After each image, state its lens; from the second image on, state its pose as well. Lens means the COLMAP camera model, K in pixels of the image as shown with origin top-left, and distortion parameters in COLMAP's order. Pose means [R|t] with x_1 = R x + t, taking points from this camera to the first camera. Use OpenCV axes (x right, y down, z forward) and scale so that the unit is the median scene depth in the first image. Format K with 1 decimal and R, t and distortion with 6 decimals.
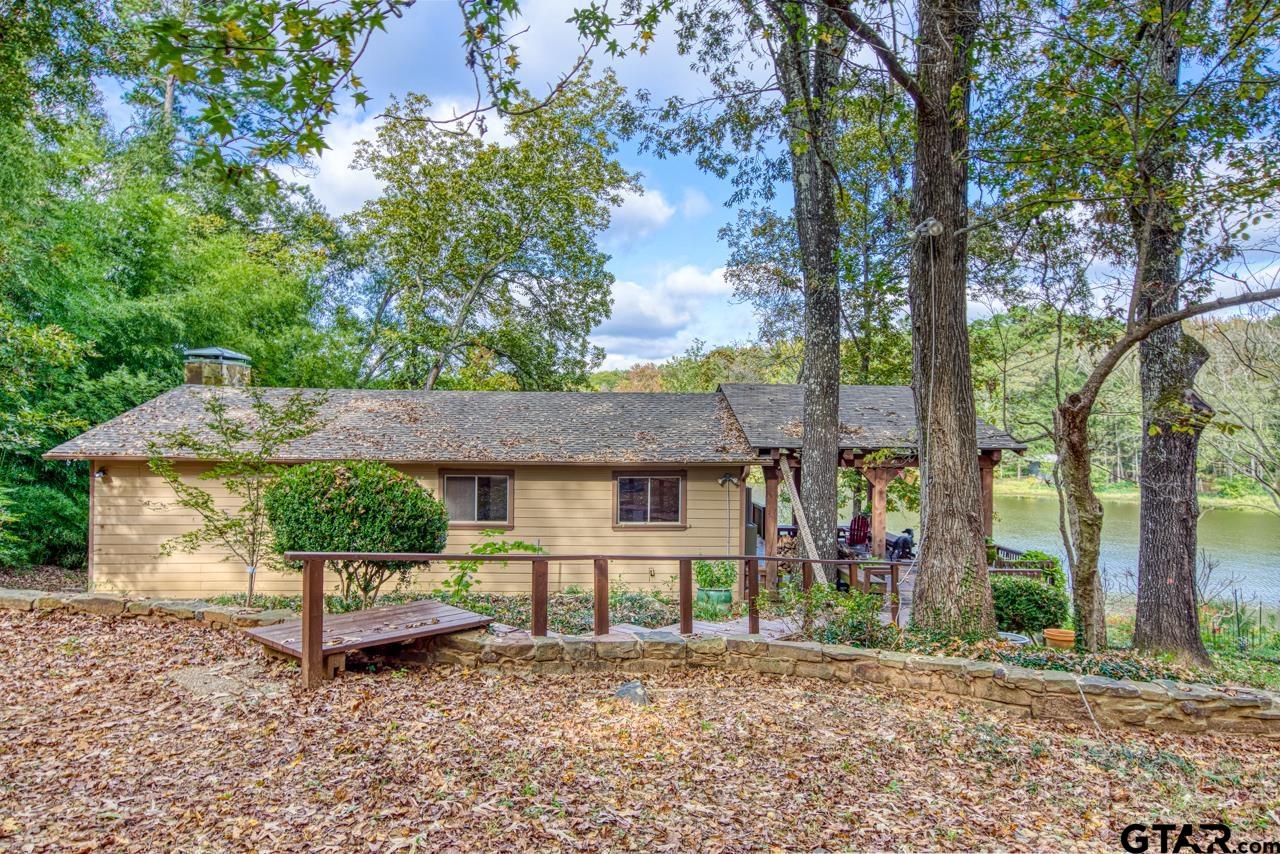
lens RADIAL K [[814.7, 0, 639.8], [0, 814.7, 429.0], [0, 0, 1]] dist [-0.000149, -0.000068]
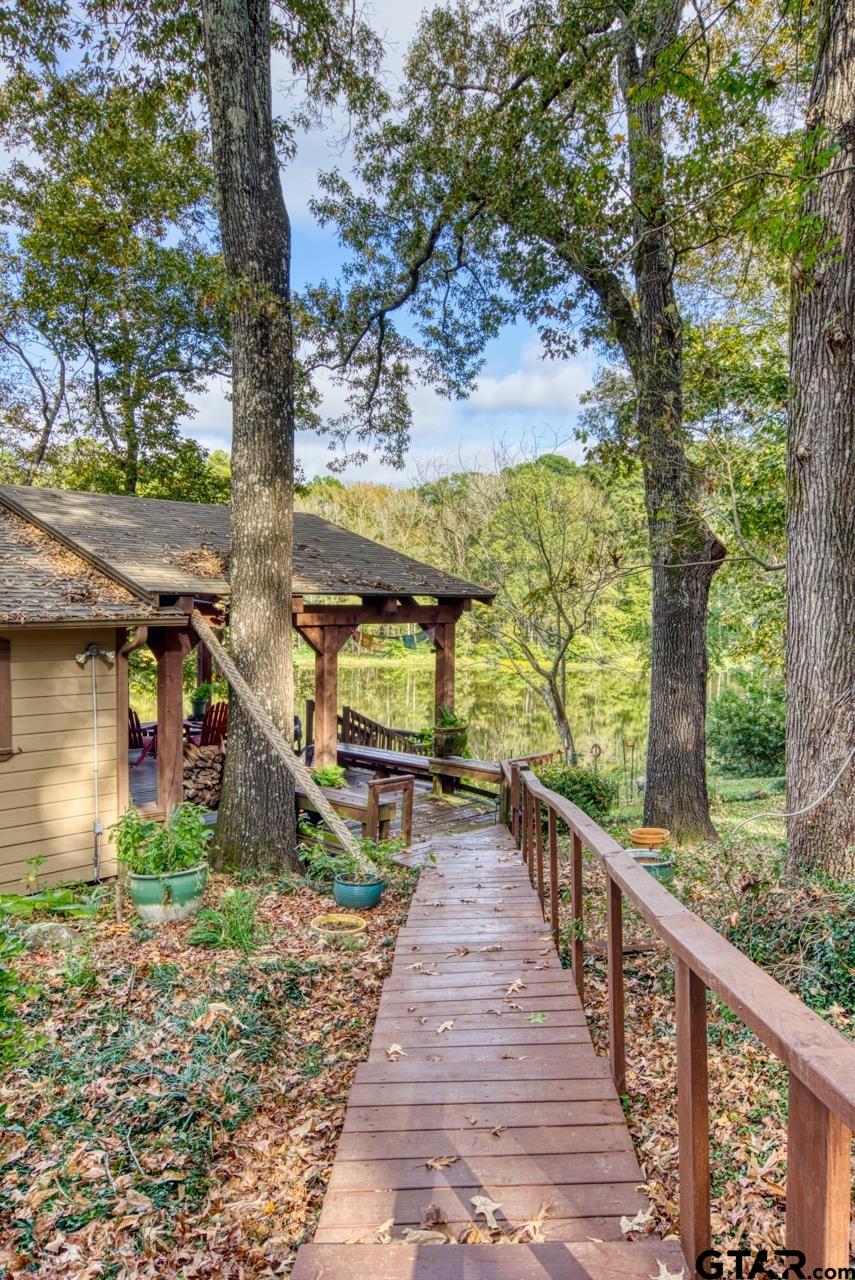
lens RADIAL K [[895.4, 0, 427.9], [0, 895.4, 639.2], [0, 0, 1]] dist [0.005889, 0.000981]
pose [[0.700382, -0.030123, 0.713133, -0.155485], [-0.001082, 0.999063, 0.043263, 0.026916], [-0.713768, -0.031073, 0.699693, 0.441593]]
